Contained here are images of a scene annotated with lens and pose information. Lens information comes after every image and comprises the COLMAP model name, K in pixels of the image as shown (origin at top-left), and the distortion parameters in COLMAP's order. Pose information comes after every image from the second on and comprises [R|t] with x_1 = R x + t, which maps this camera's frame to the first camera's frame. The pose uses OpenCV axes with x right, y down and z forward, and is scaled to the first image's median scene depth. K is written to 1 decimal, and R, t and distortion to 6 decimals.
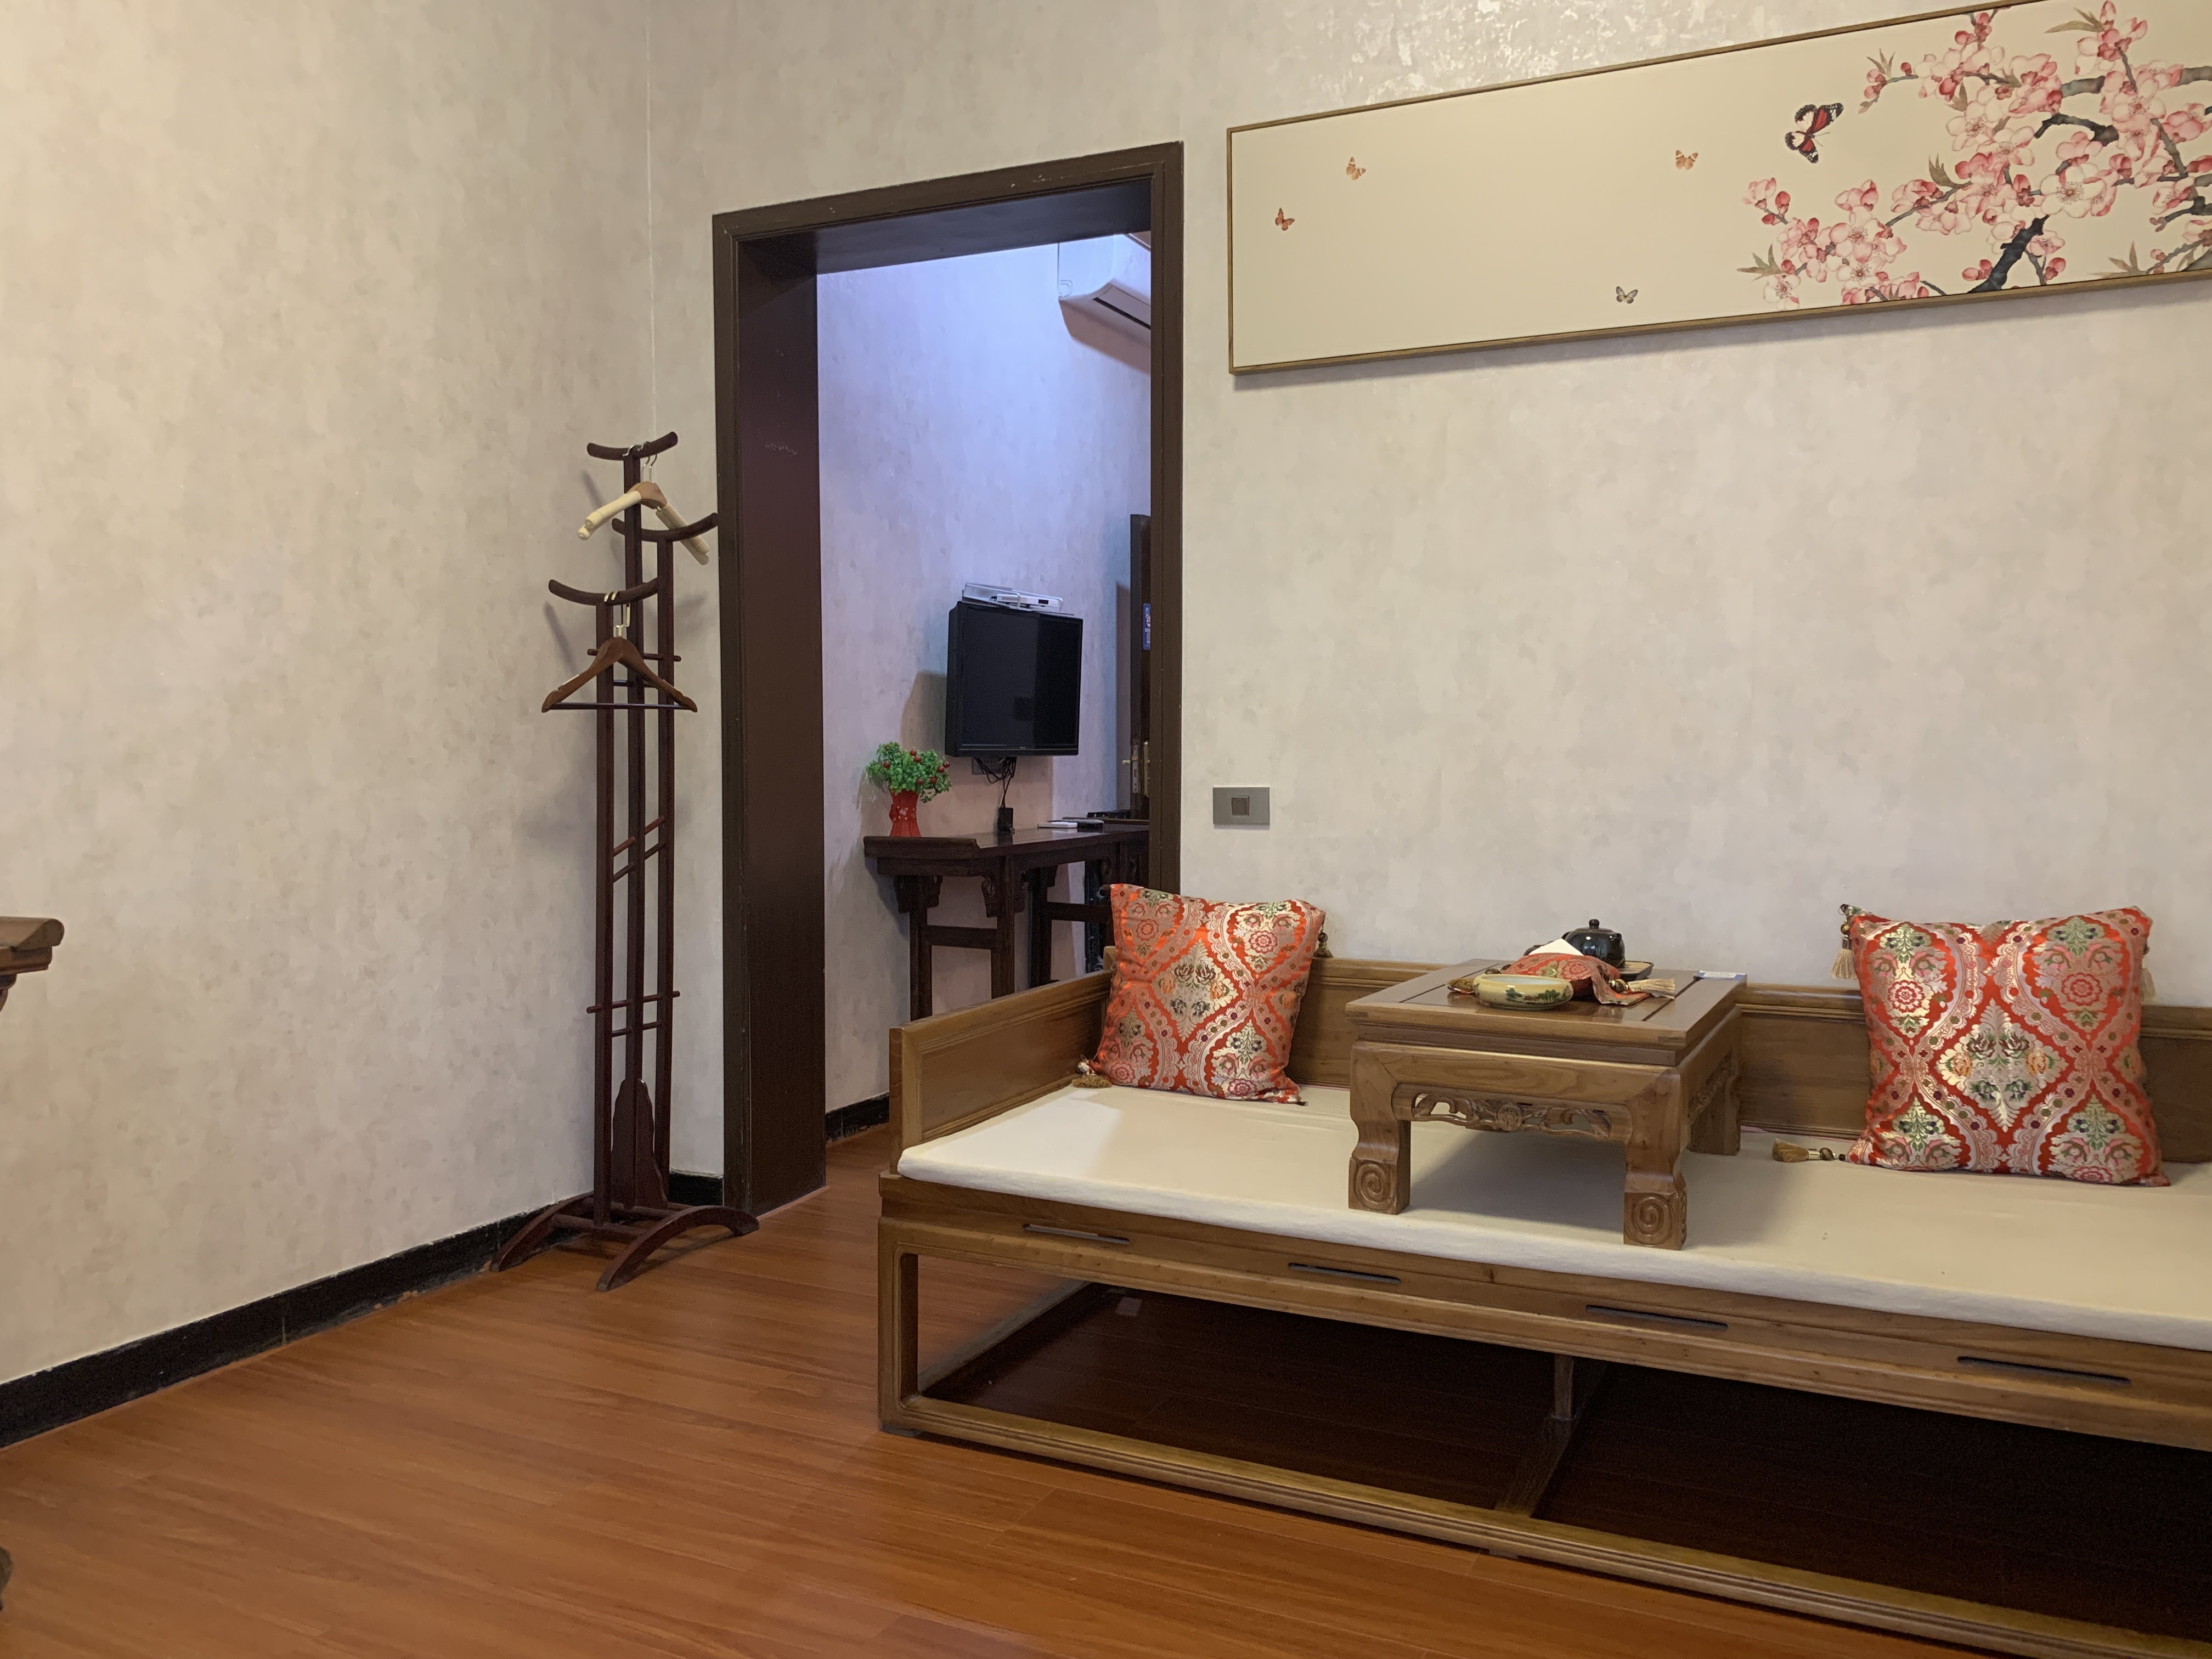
lens RADIAL K [[1715.3, 0, 1104.9], [0, 1715.3, 838.6], [0, 0, 1]] dist [0.003944, -0.000312]
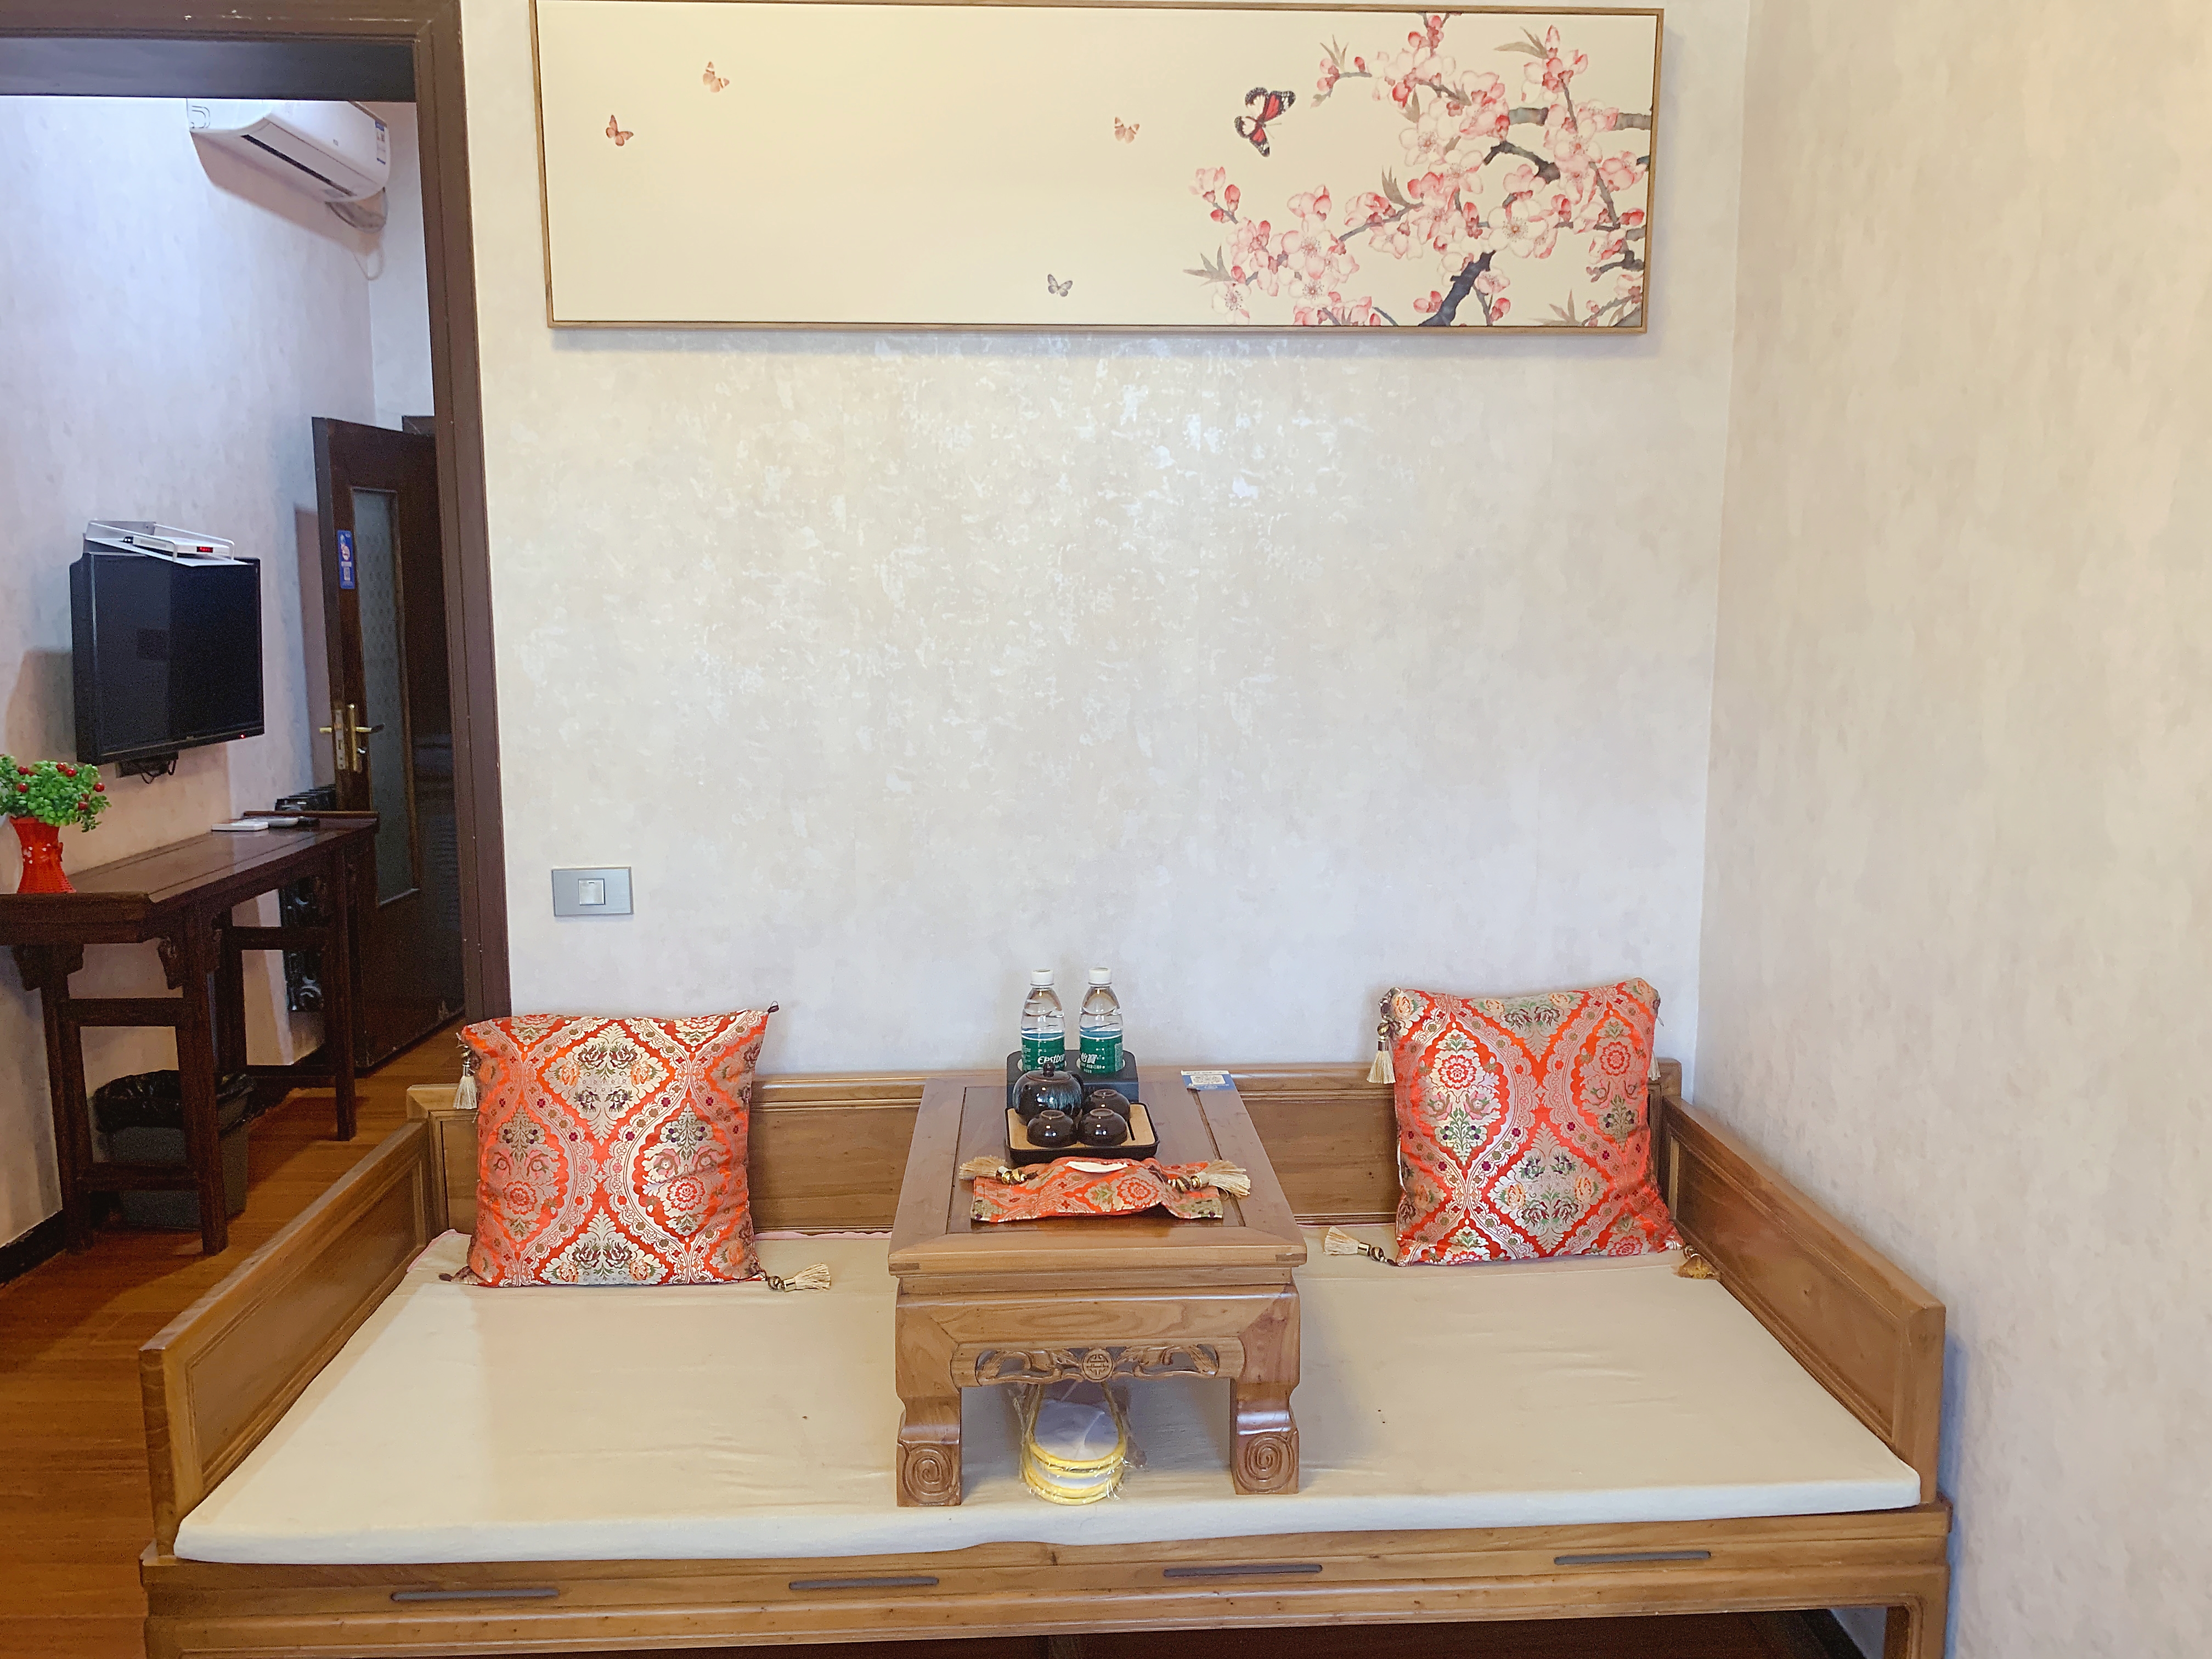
lens RADIAL K [[1715.3, 0, 1114.2], [0, 1715.3, 816.0], [0, 0, 1]] dist [0.003944, -0.000312]
pose [[0.878996, -0.069633, 0.471717, -0.093580], [0.028881, 0.995238, 0.093097, -0.146201], [-0.475953, -0.068209, 0.876821, 0.252539]]
